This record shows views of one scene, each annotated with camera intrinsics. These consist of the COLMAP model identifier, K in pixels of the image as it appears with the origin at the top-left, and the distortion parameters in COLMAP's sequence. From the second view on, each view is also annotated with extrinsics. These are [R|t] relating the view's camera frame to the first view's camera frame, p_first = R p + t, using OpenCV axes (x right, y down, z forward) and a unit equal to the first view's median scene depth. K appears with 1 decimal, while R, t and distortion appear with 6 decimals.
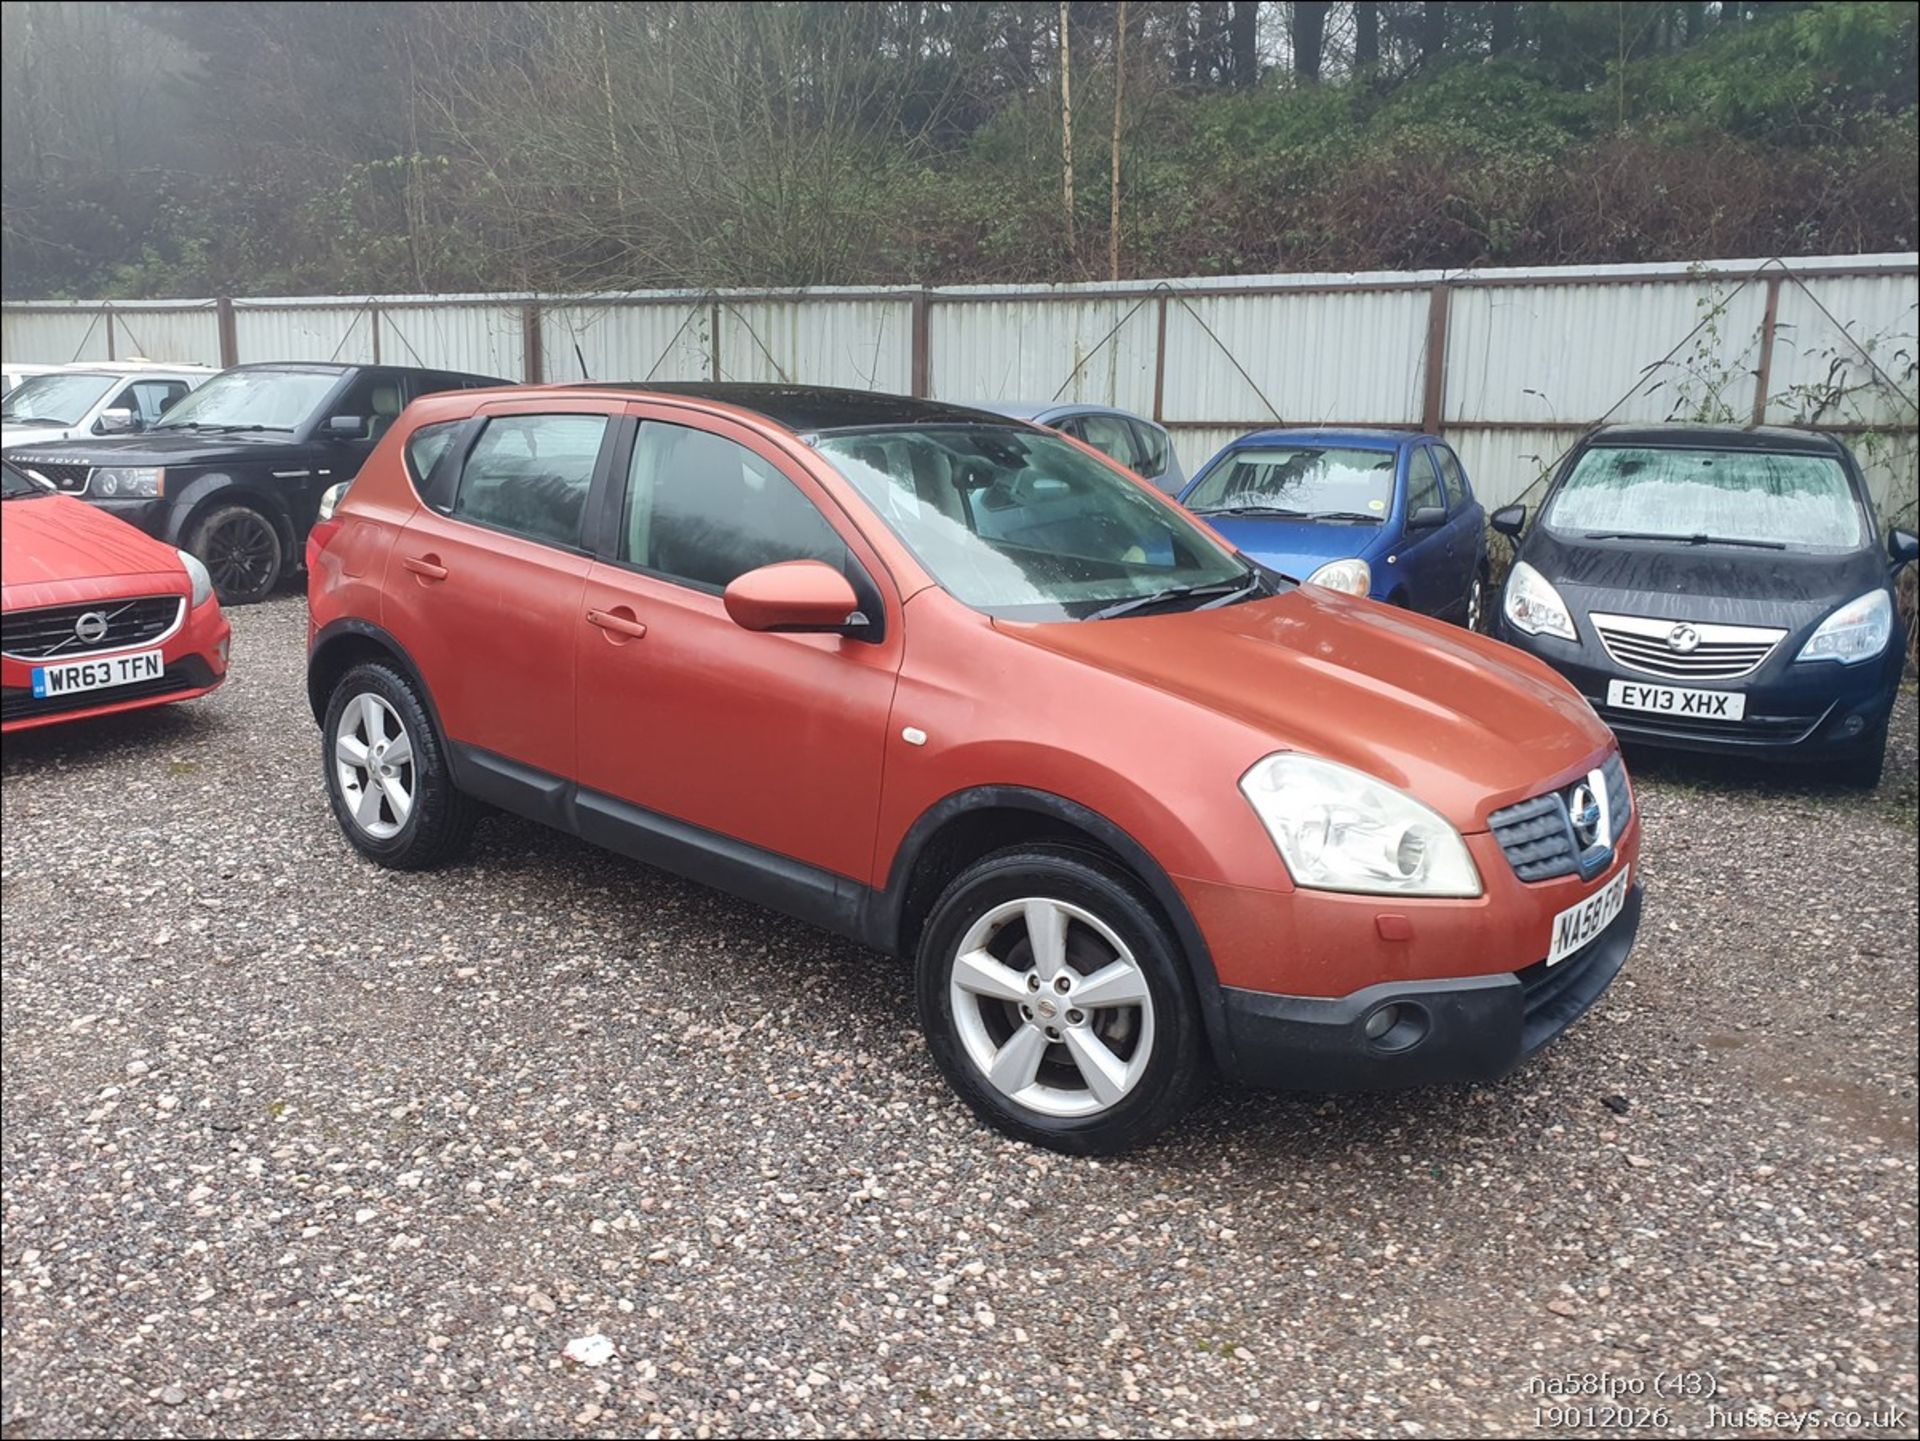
lens RADIAL K [[1400.1, 0, 921.1], [0, 1400.1, 672.9], [0, 0, 1]] dist [-0.004896, 0.032522]
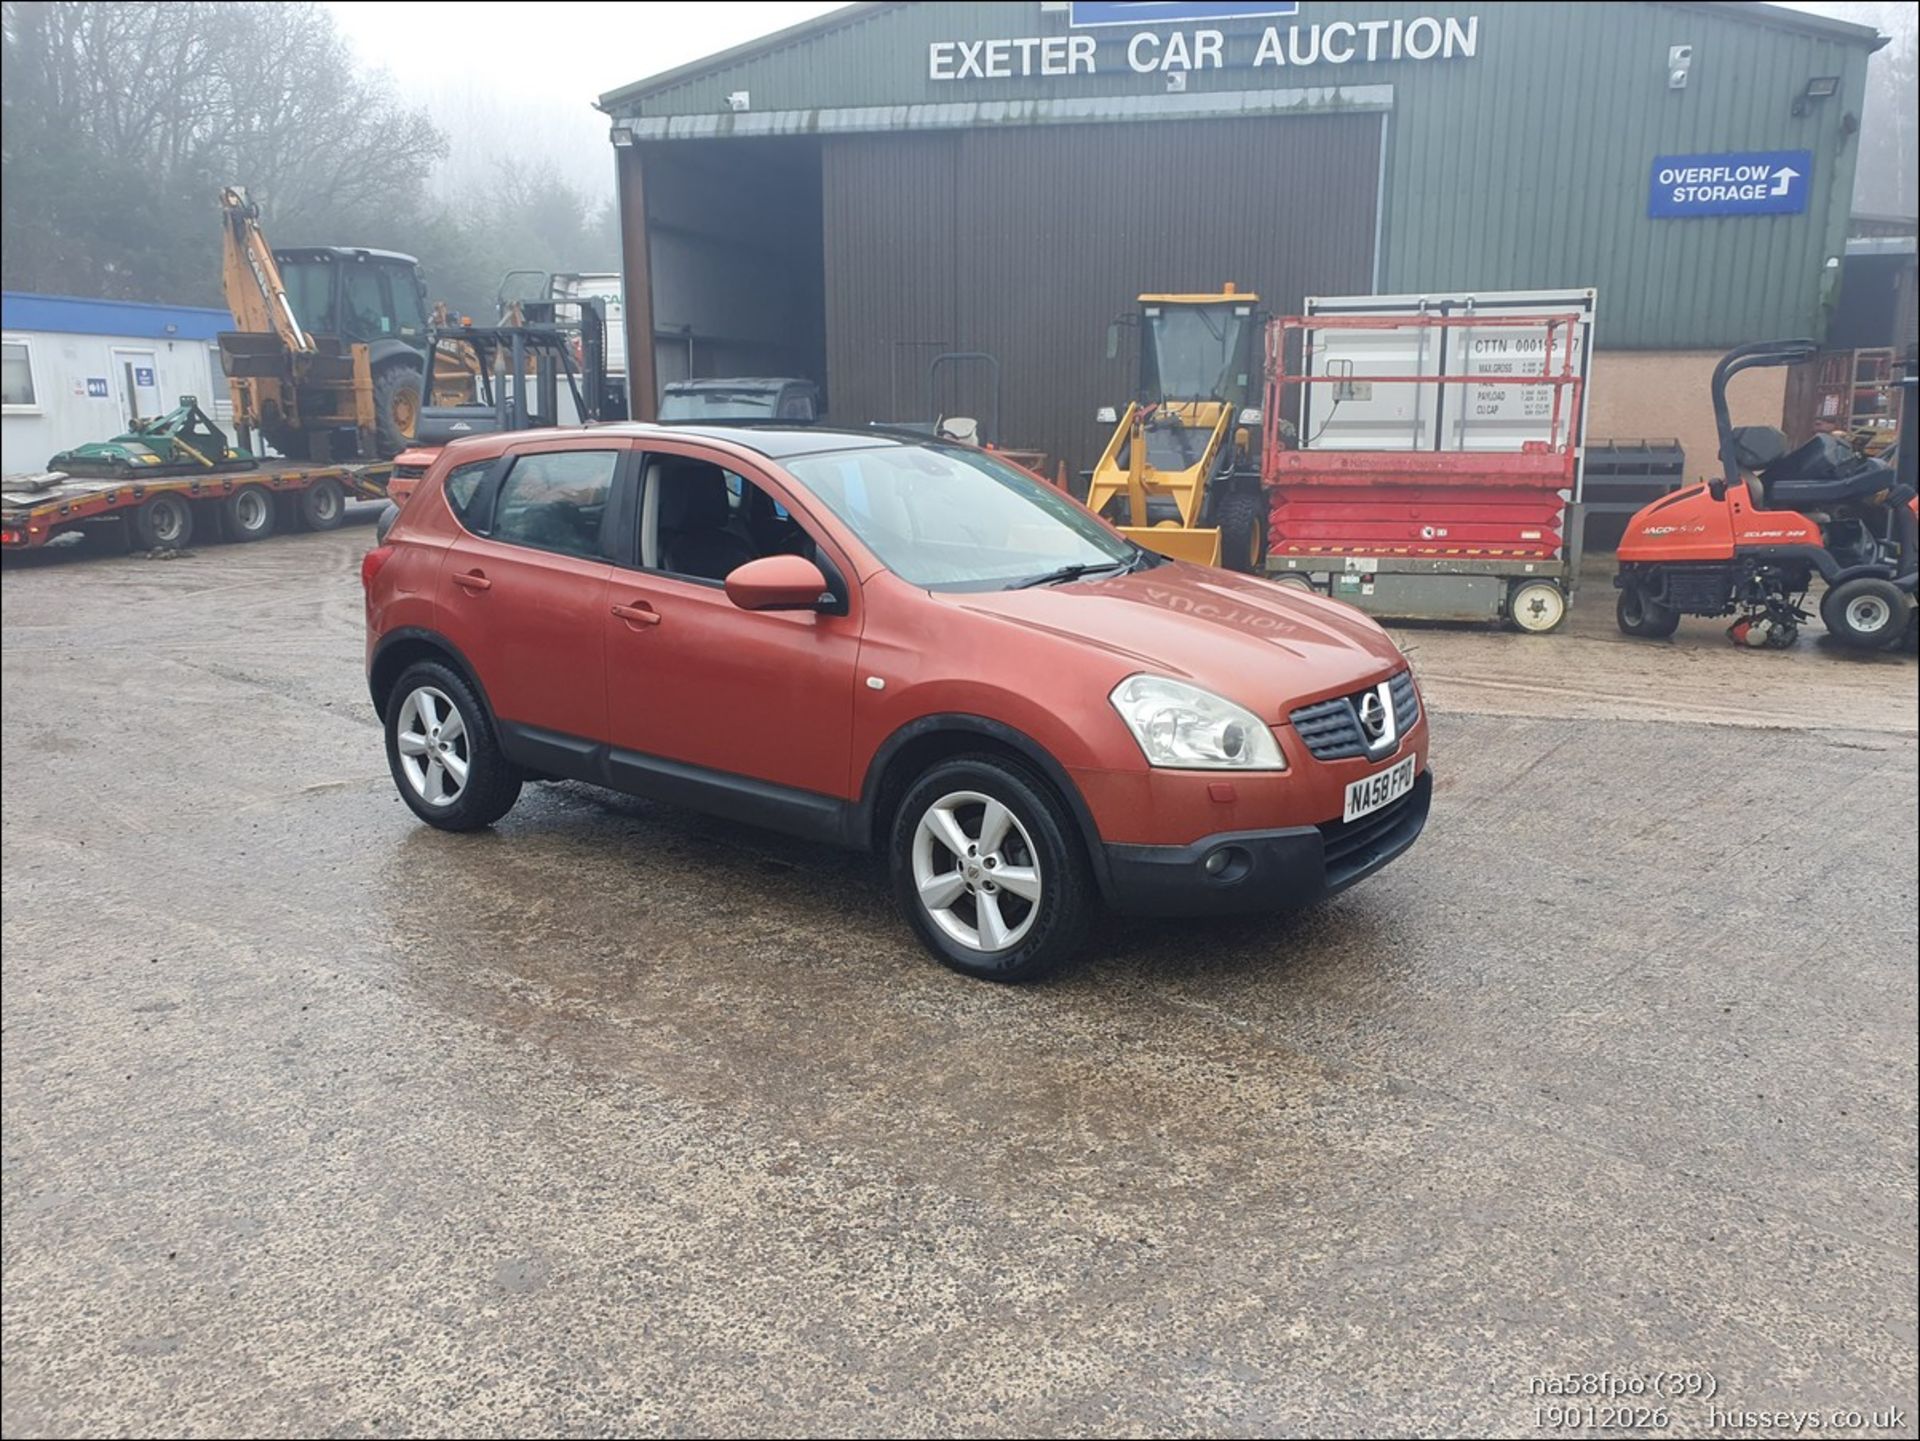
lens RADIAL K [[1426.2, 0, 916.9], [0, 1426.2, 711.8], [0, 0, 1]] dist [0.035729, -0.003886]
pose [[0.998367, -0.051733, 0.024231, 0.001038], [0.051296, 0.998515, 0.018328, 0.048894], [-0.025143, -0.017055, 0.999538, -0.356549]]
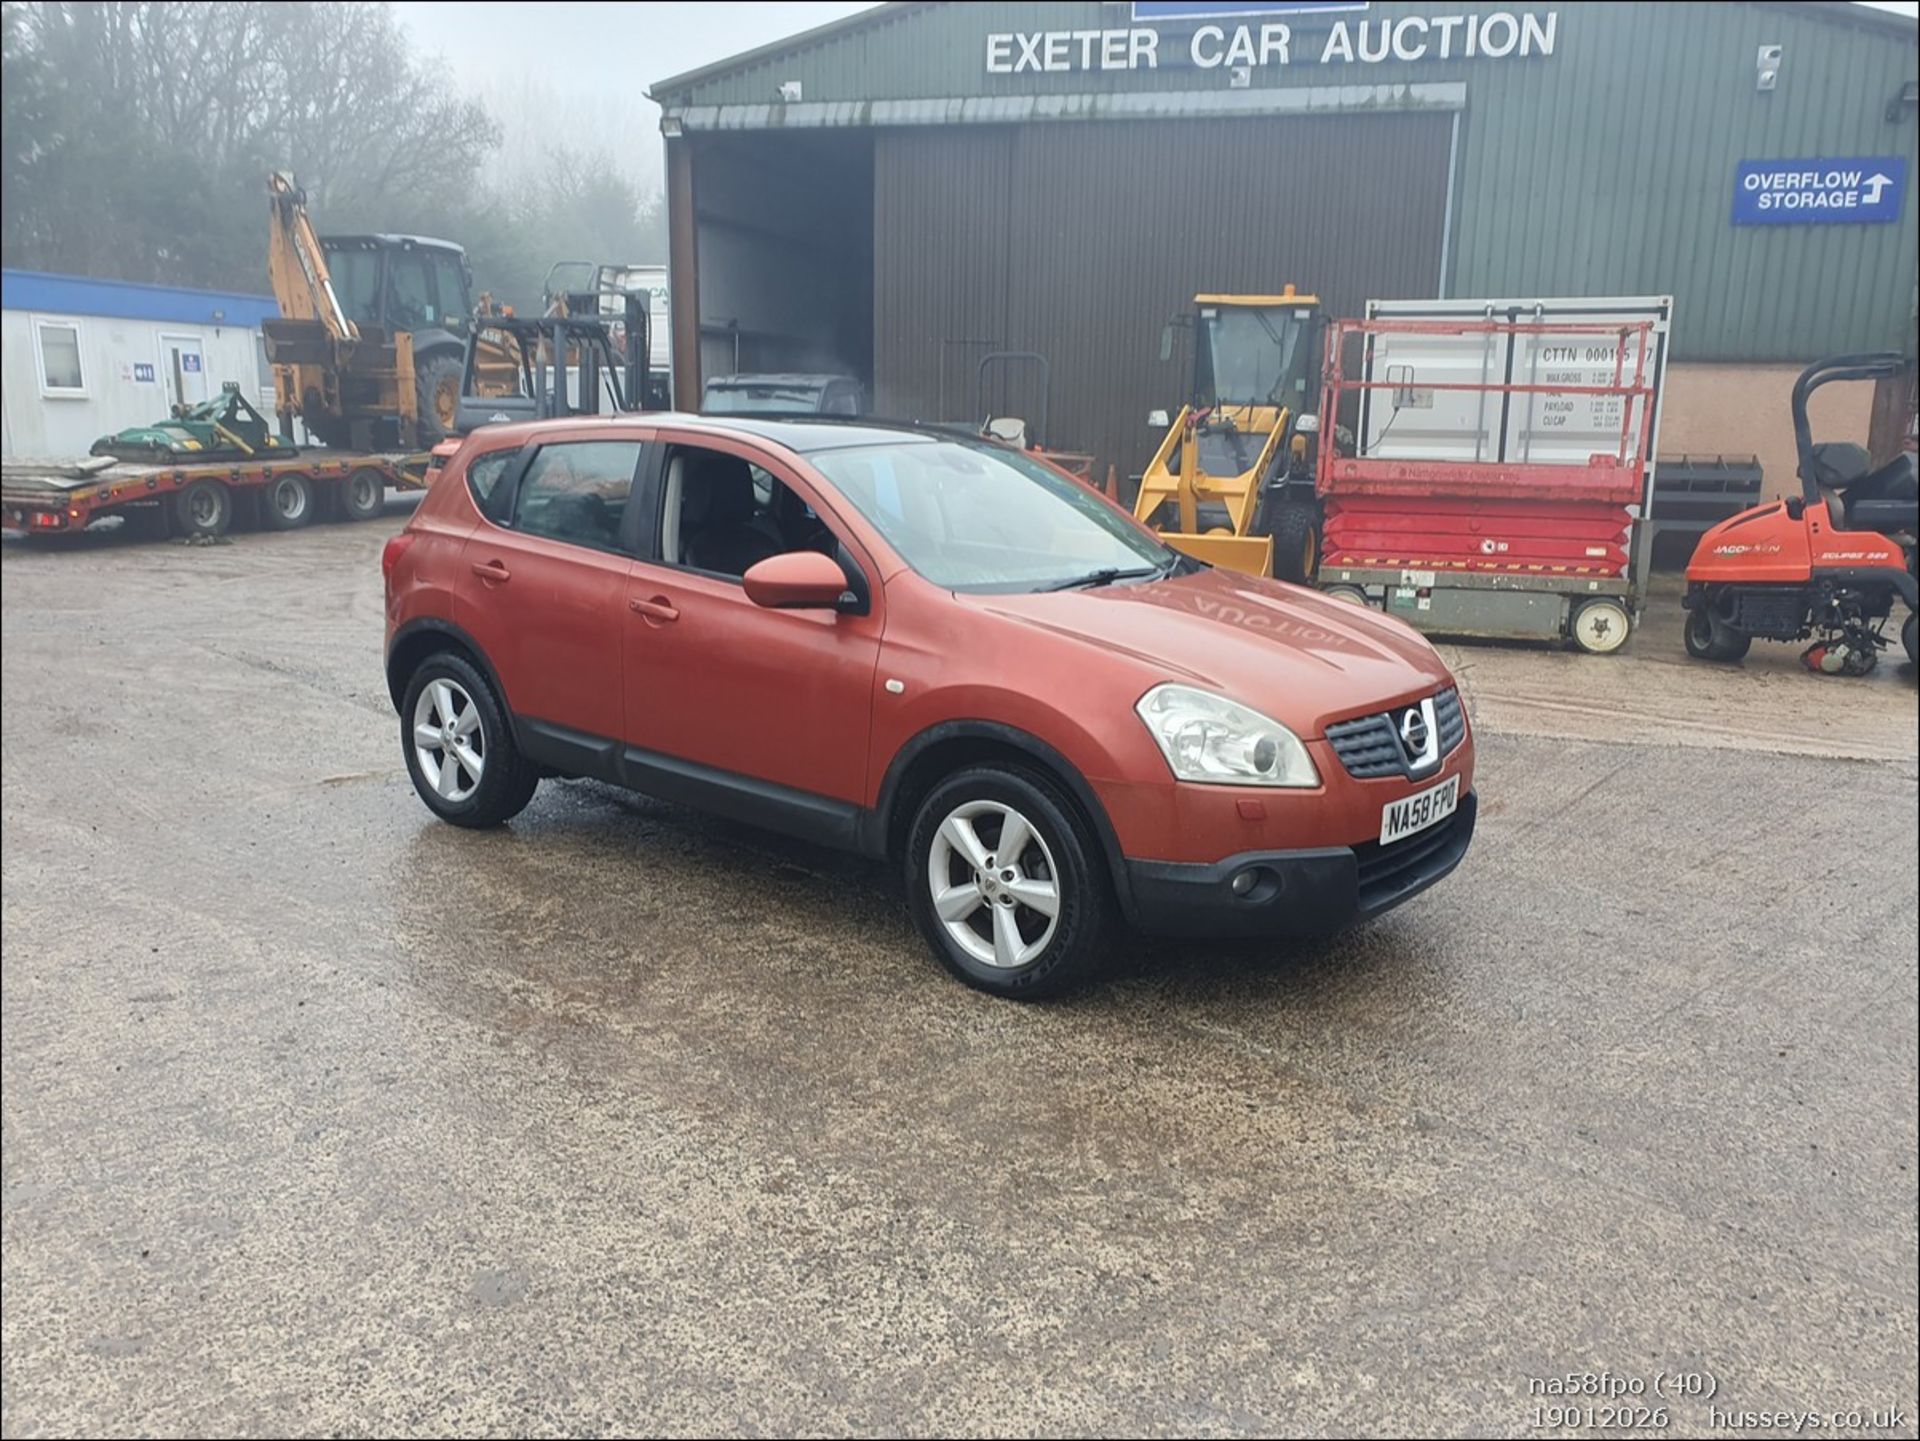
lens RADIAL K [[1456.6, 0, 916.9], [0, 1456.6, 719.5], [0, 0, 1]] dist [0.028090, 0.006196]
pose [[0.999651, -0.025699, -0.006111, 0.022694], [0.025802, 0.999517, 0.017347, 0.052334], [0.005663, -0.017499, 0.999831, -0.337812]]
